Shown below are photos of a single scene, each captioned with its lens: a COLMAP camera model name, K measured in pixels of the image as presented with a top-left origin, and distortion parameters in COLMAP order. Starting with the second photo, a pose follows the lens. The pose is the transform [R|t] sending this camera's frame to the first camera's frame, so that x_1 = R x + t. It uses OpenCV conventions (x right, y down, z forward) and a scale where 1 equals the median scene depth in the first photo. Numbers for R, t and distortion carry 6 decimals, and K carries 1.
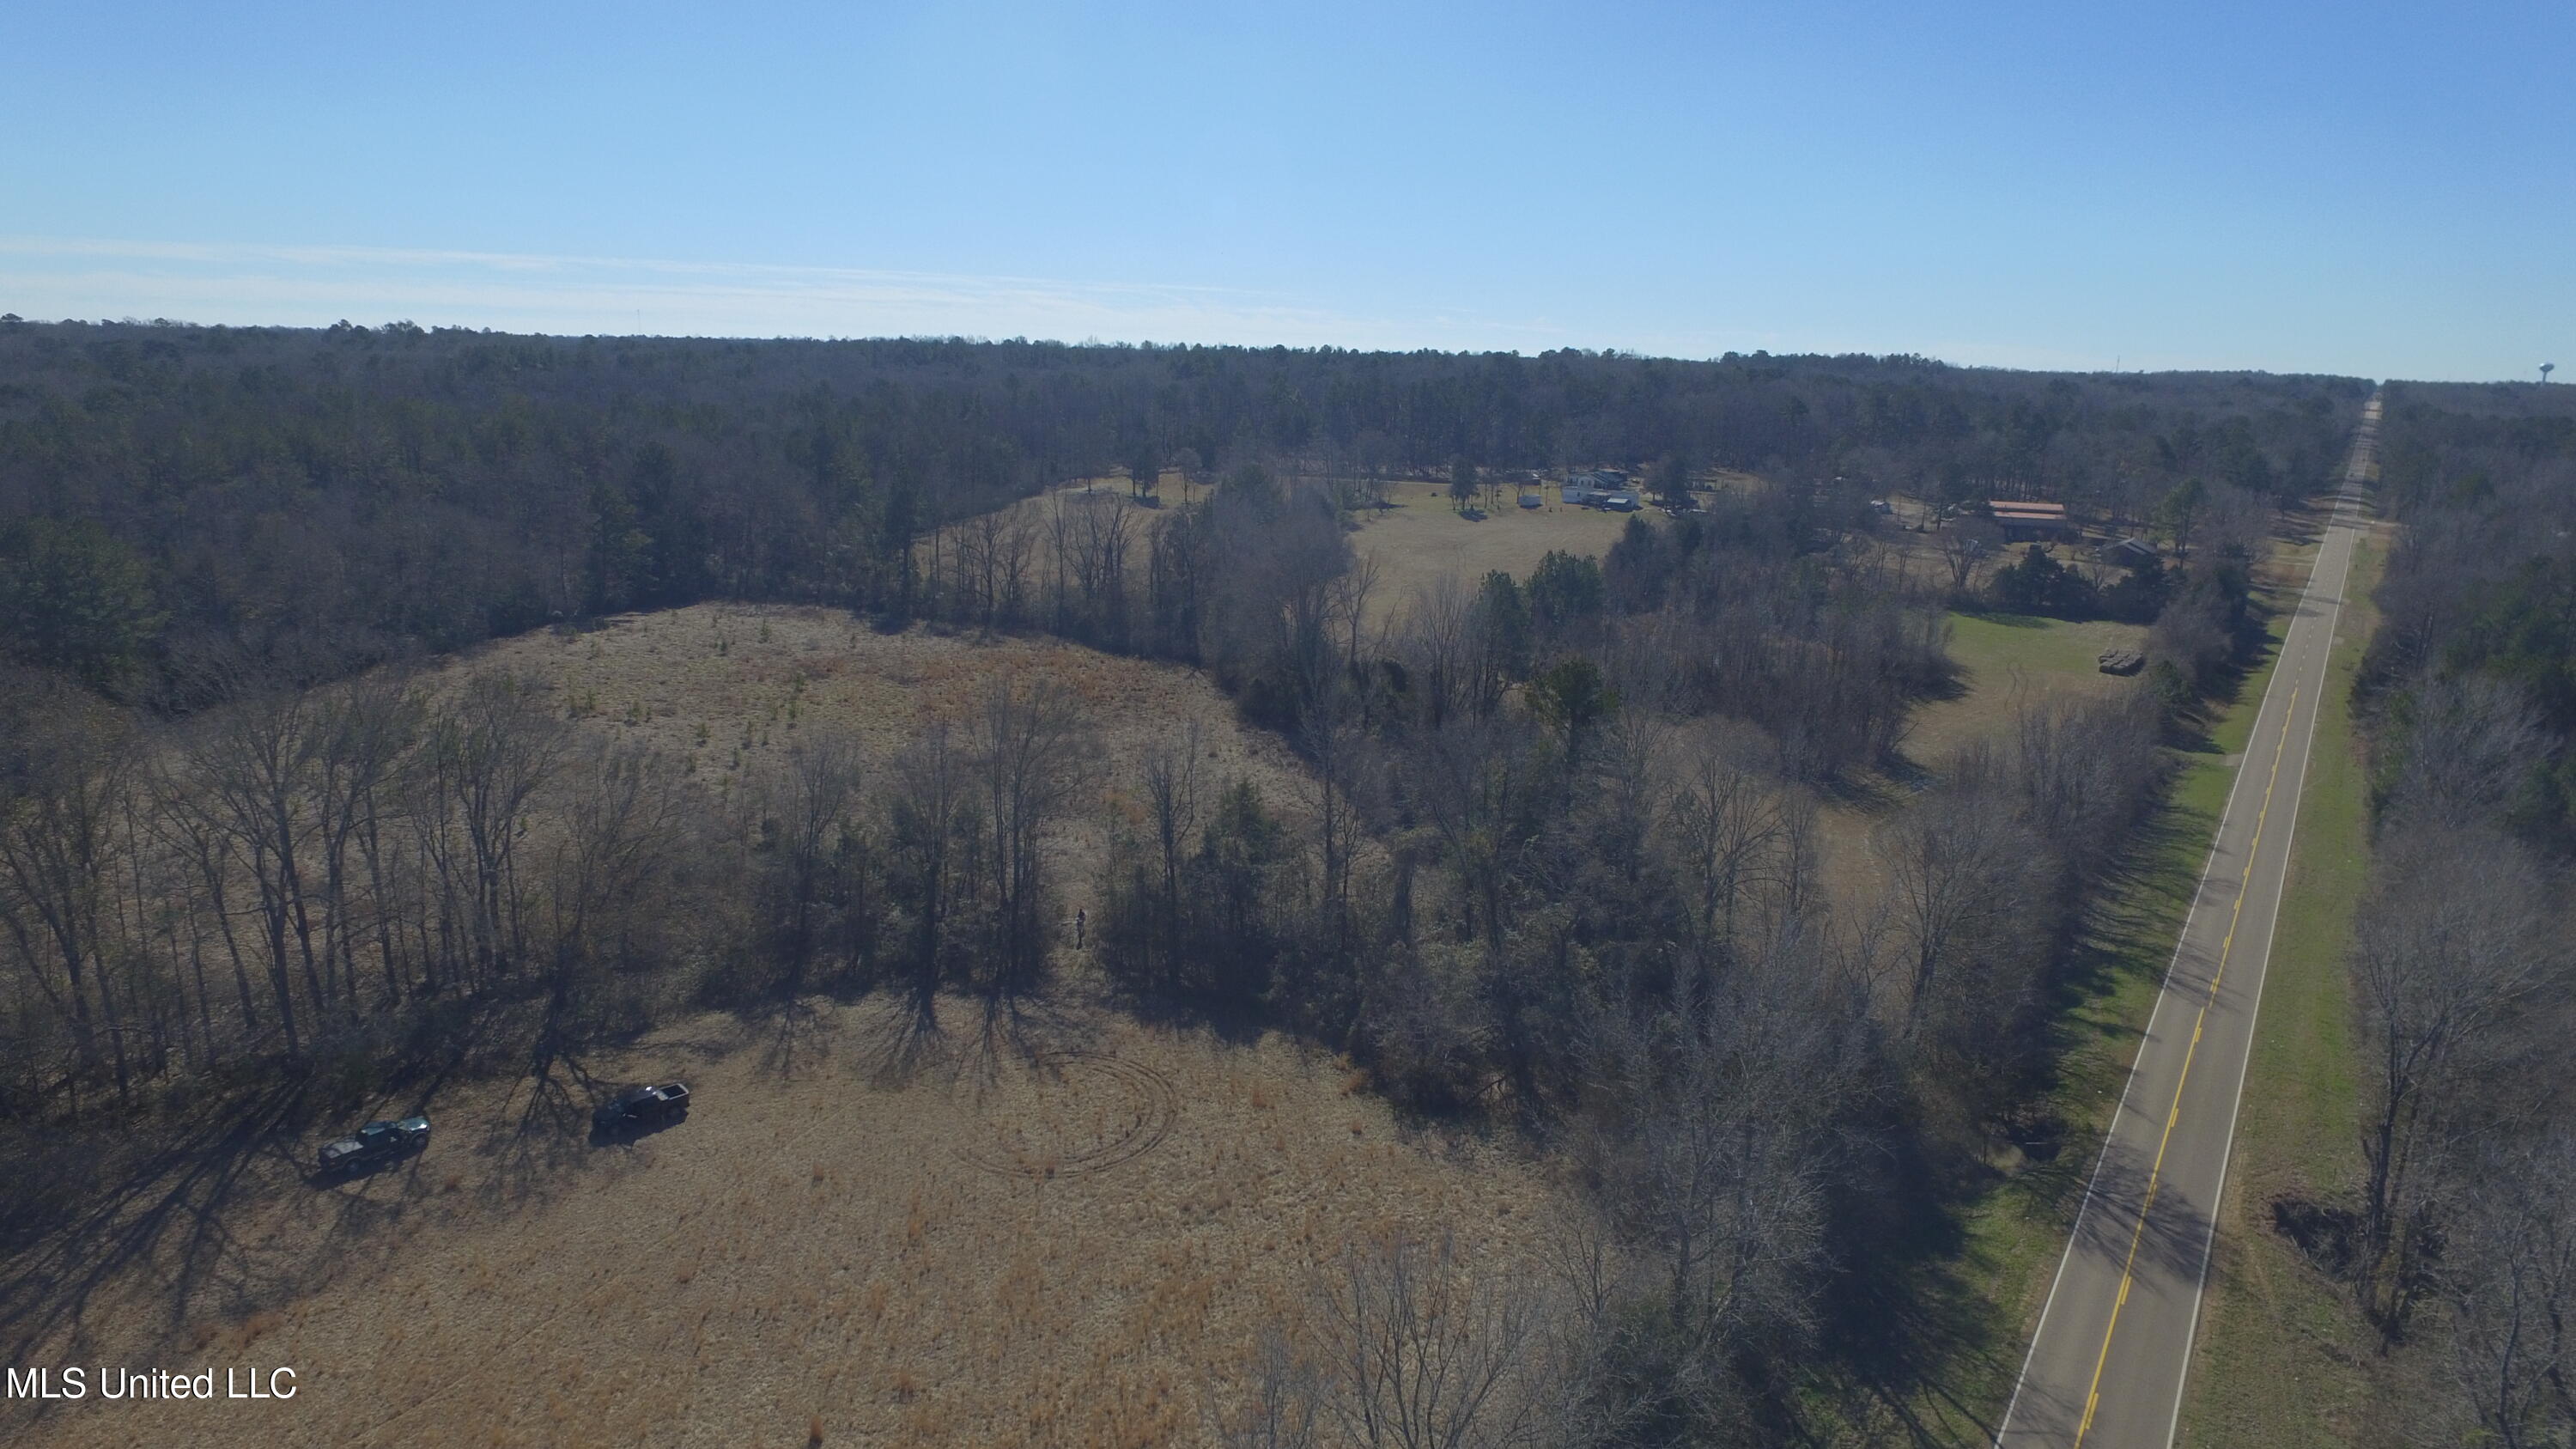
lens RADIAL K [[1484.2, 0, 1277.3], [0, 1484.2, 706.4], [0, 0, 1]] dist [0.009069, -0.000594]
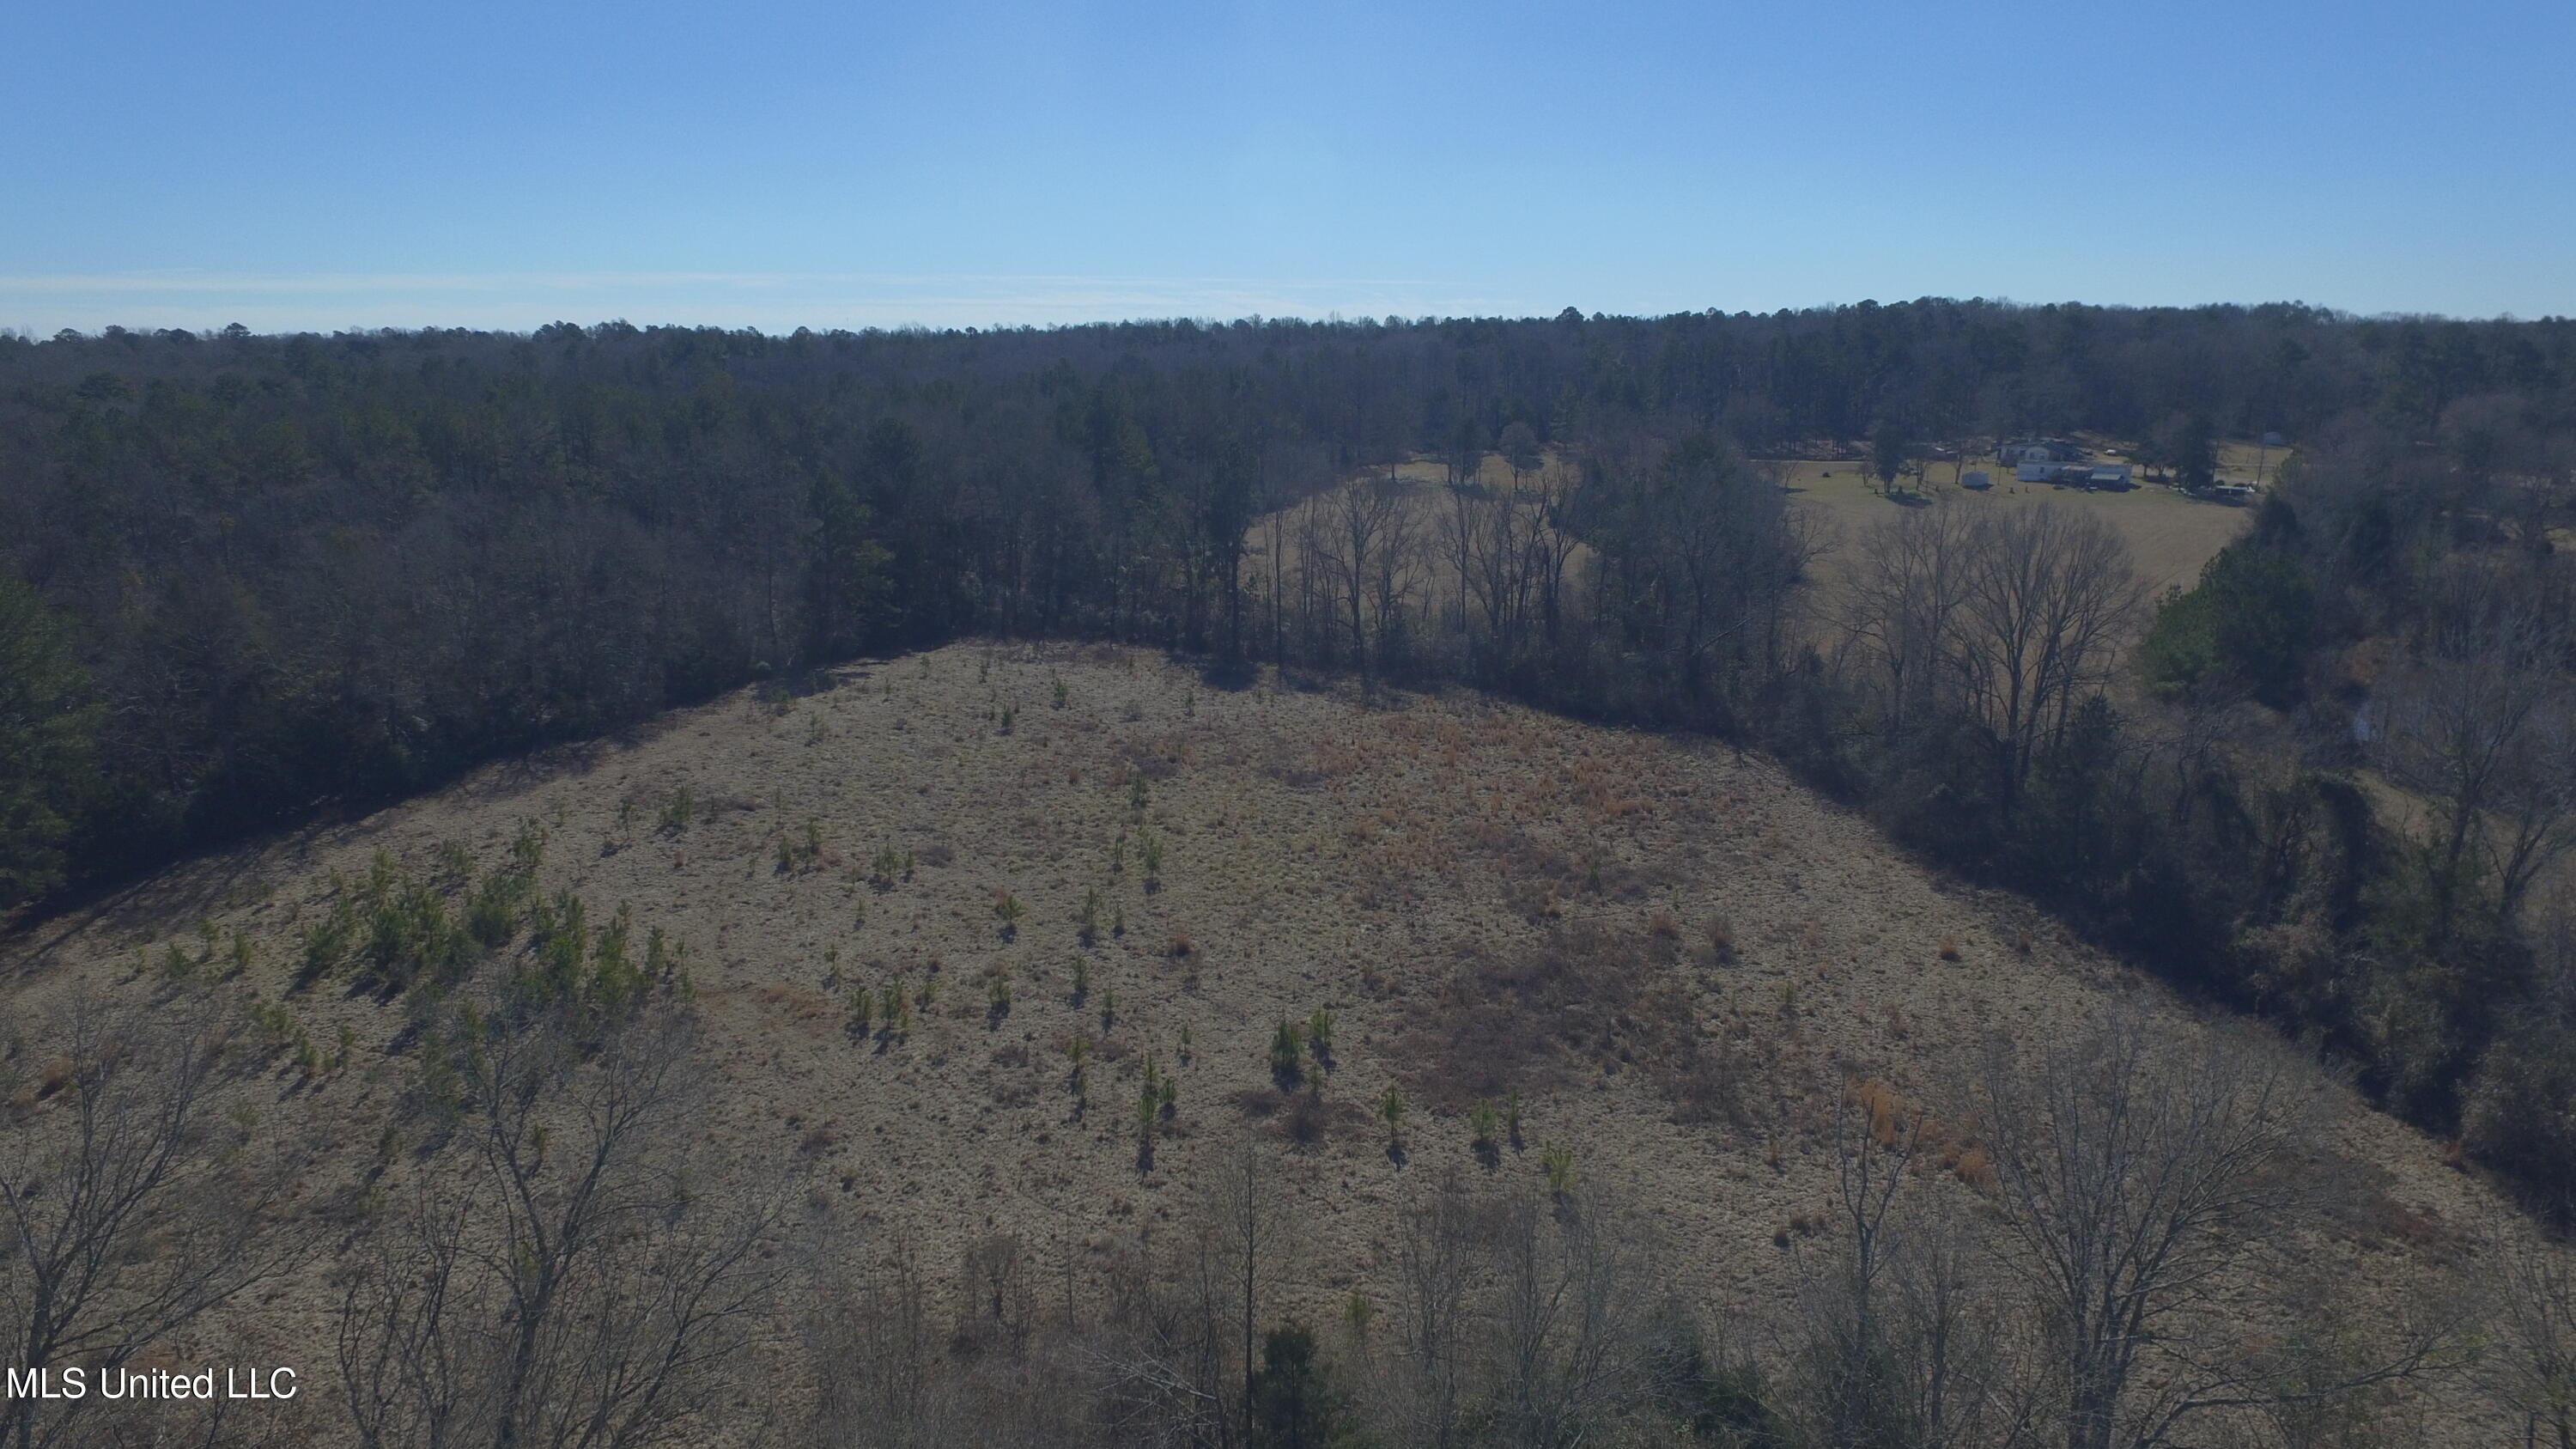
lens RADIAL K [[1484.2, 0, 1277.3], [0, 1484.2, 706.4], [0, 0, 1]] dist [0.009069, -0.000594]
pose [[0.992276, -0.002303, -0.124032, -0.119270], [0.002694, 0.999992, 0.002982, -0.032405], [0.124024, -0.003293, 0.992274, 0.254069]]
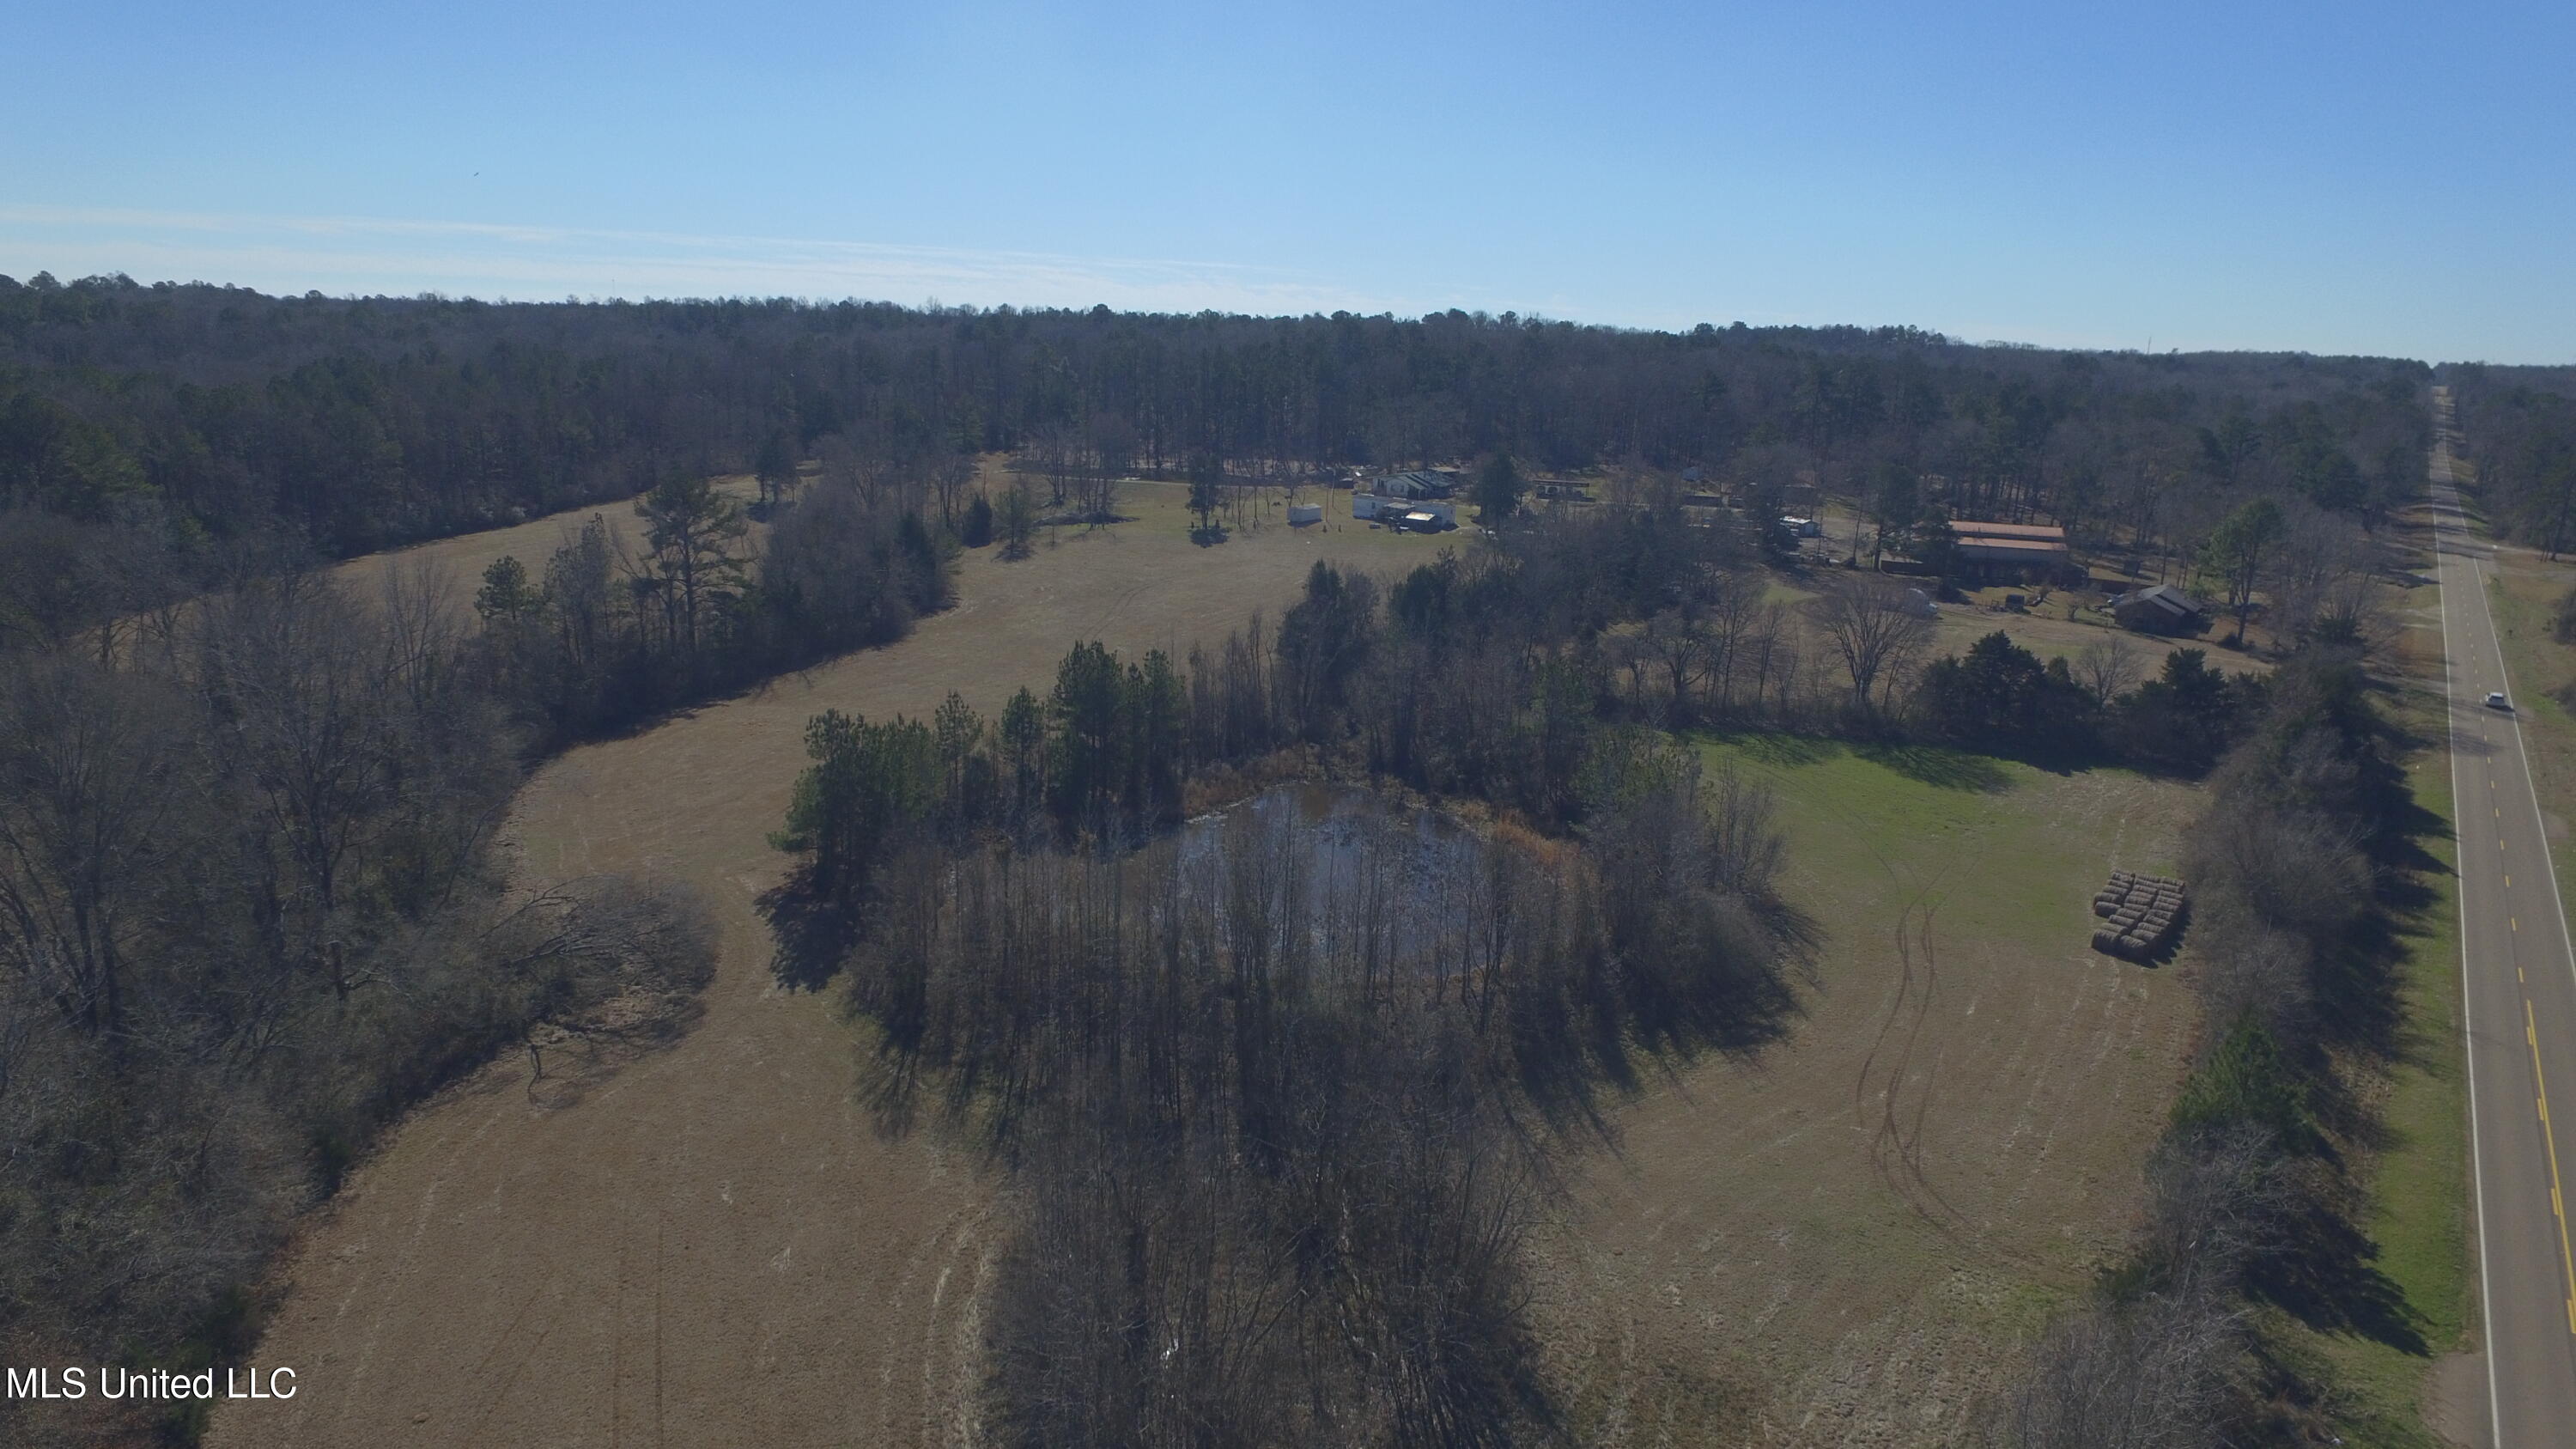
lens RADIAL K [[1484.2, 0, 1277.3], [0, 1484.2, 706.4], [0, 0, 1]] dist [0.009069, -0.000594]
pose [[0.999880, 0.008976, -0.012653, 0.220846], [-0.008801, 0.999866, 0.013837, -0.075279], [0.012776, -0.013724, 0.999824, 0.388266]]
